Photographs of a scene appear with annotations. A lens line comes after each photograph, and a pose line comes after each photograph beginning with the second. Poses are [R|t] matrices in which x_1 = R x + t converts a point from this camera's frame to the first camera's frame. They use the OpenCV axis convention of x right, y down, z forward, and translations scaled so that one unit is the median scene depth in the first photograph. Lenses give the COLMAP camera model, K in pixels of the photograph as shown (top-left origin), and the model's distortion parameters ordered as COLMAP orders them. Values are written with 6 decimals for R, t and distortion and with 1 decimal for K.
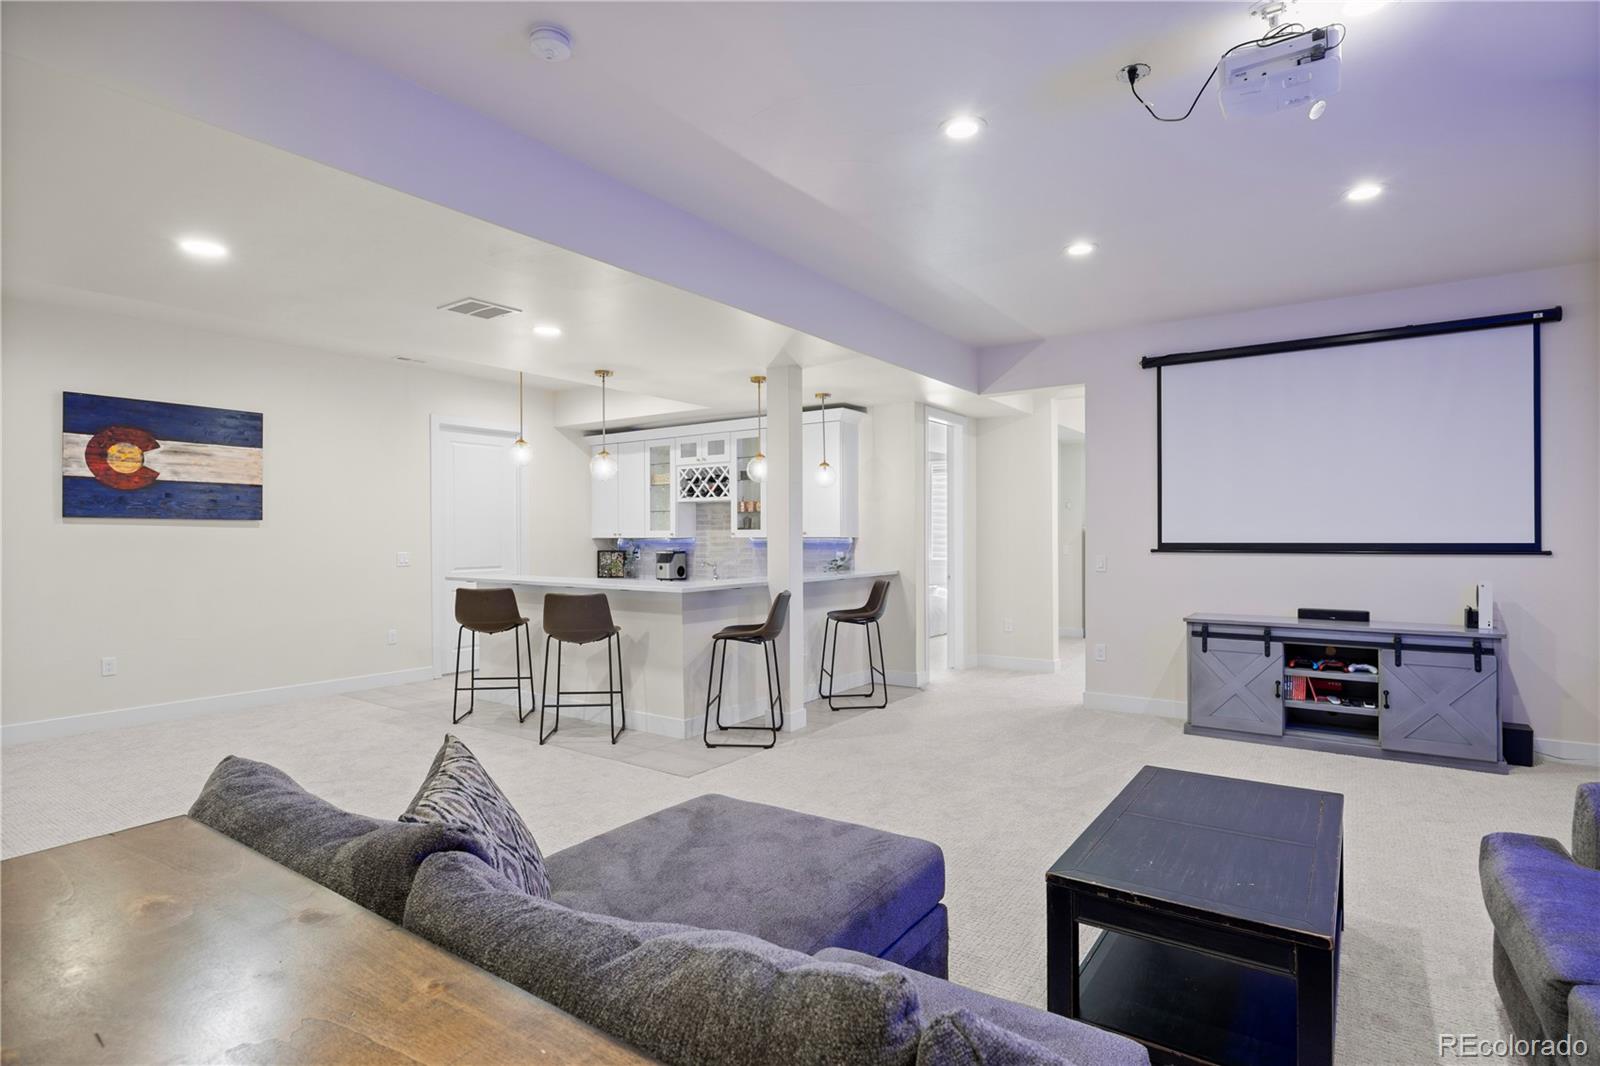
lens RADIAL K [[787.6, 0, 802.1], [0, 787.6, 532.8], [0, 0, 1]] dist [0.001485, 0.000141]
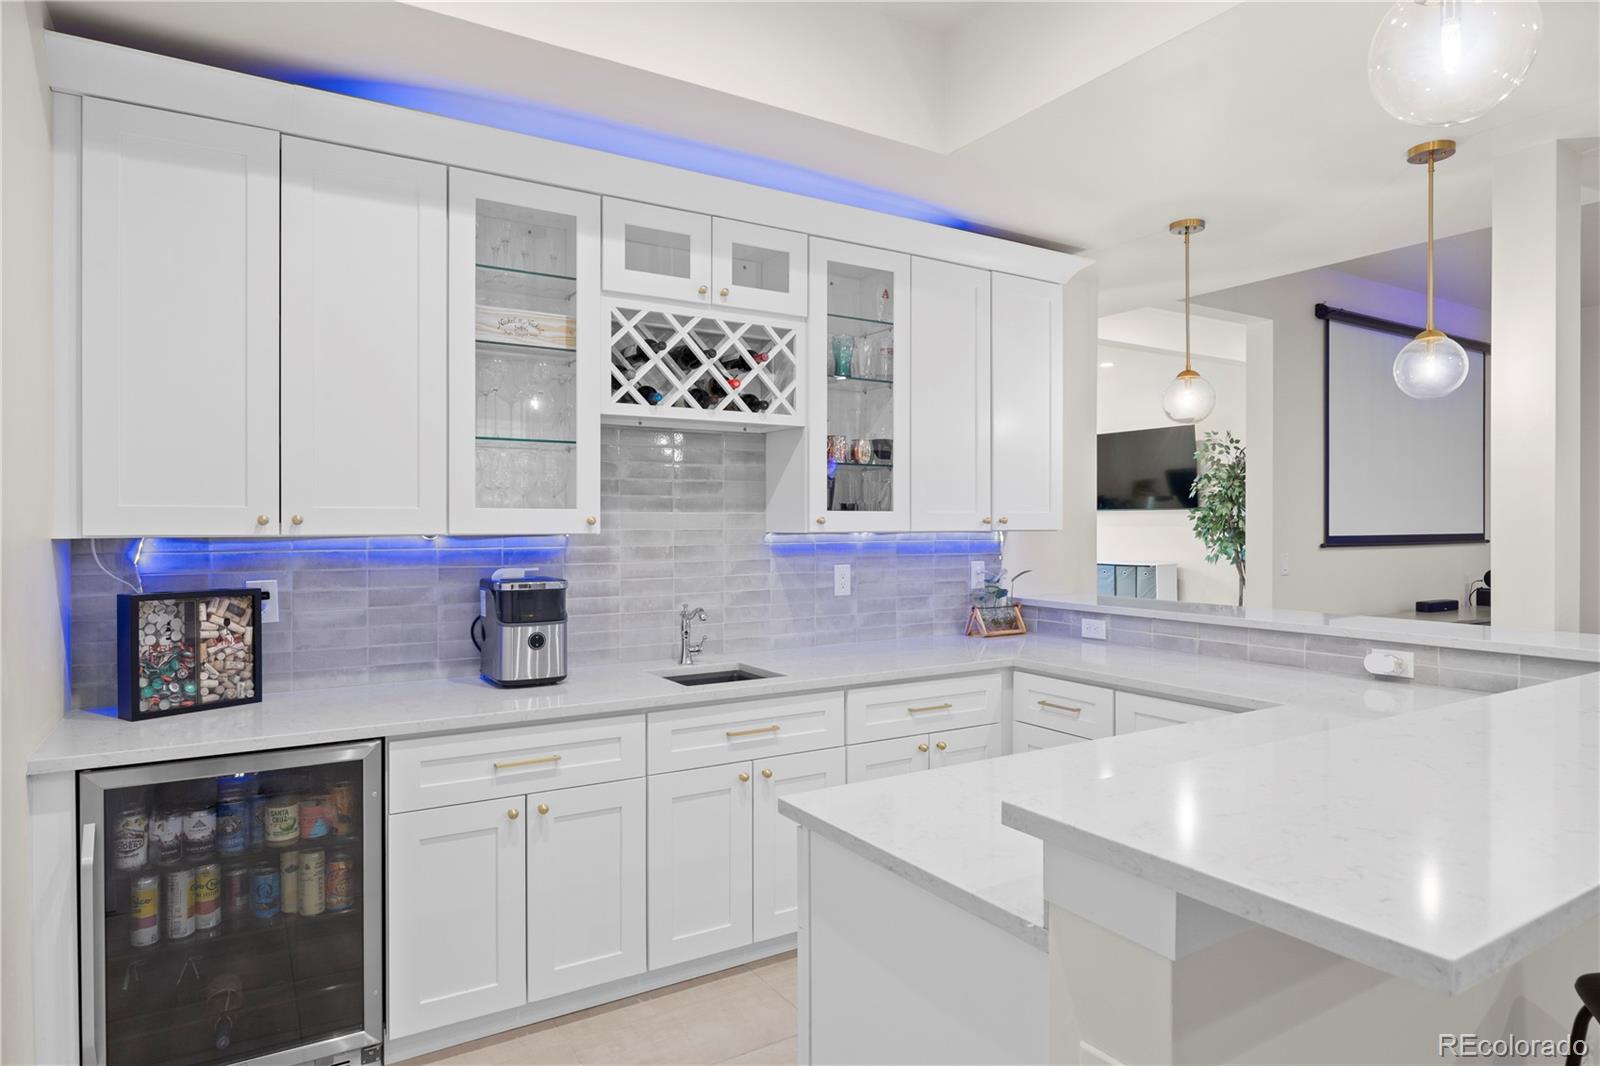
lens RADIAL K [[932.9, 0, 800.0], [0, 932.9, 533.5], [0, 0, 1]] dist [-0.019677, -0.000349]
pose [[0.392721, -0.006087, 0.919637, -0.465780], [-0.002859, 0.999965, 0.007840, 0.003118], [-0.919653, -0.005708, 0.392690, 0.814932]]
